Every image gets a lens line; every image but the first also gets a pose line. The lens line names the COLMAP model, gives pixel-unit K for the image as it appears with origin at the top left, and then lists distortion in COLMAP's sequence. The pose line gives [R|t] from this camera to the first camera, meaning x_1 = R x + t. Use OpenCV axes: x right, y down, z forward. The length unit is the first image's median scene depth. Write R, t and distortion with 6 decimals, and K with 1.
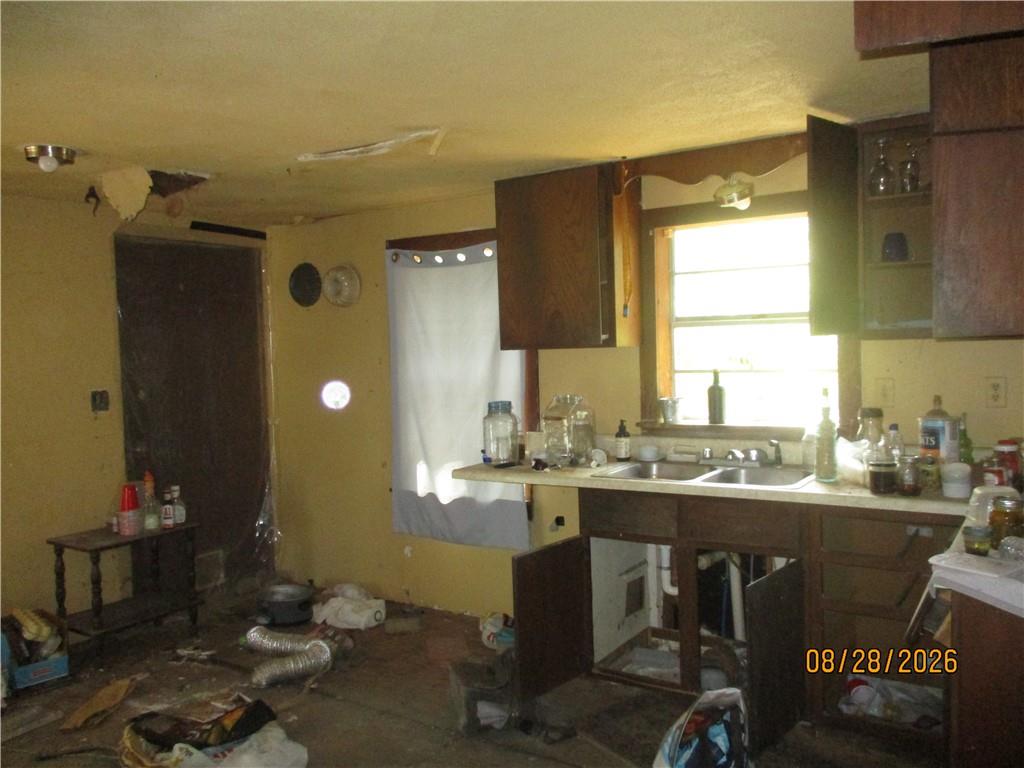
lens RADIAL K [[851.3, 0, 523.0], [0, 851.3, 382.6], [0, 0, 1]] dist [-0.035624, 0.018064]
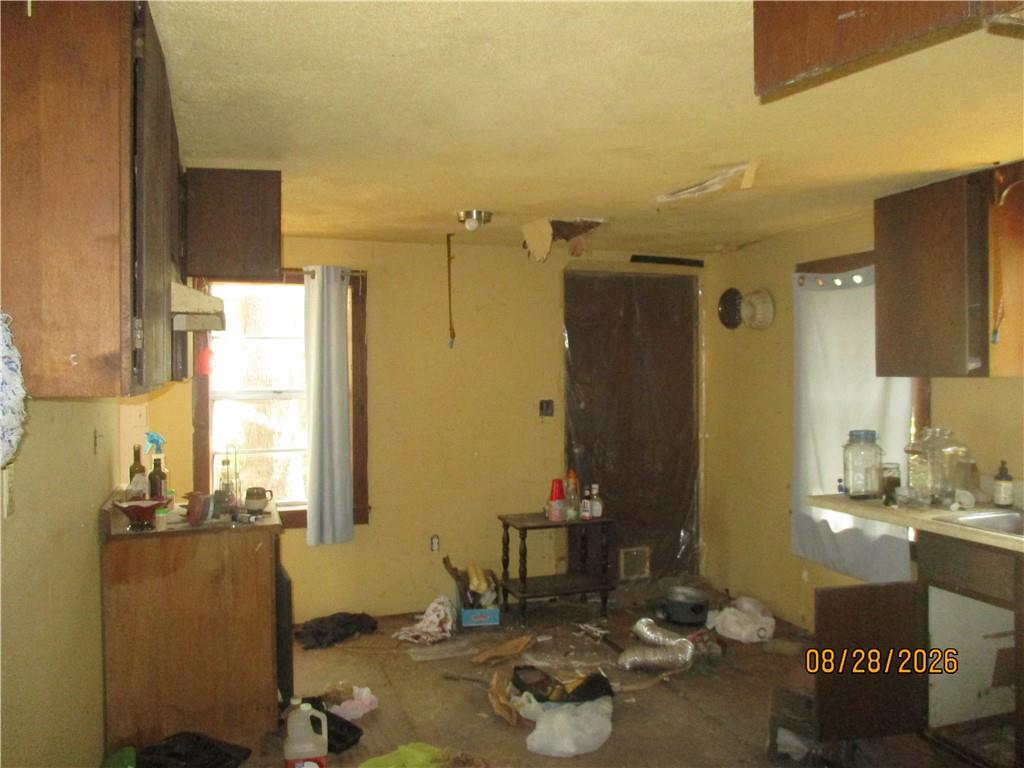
lens RADIAL K [[851.3, 0, 523.0], [0, 851.3, 382.6], [0, 0, 1]] dist [-0.035624, 0.018064]
pose [[0.786900, 0.034177, -0.616134, 0.248082], [-0.045502, 0.998961, -0.002701, -0.011067], [0.615401, 0.030161, 0.787637, 0.013558]]
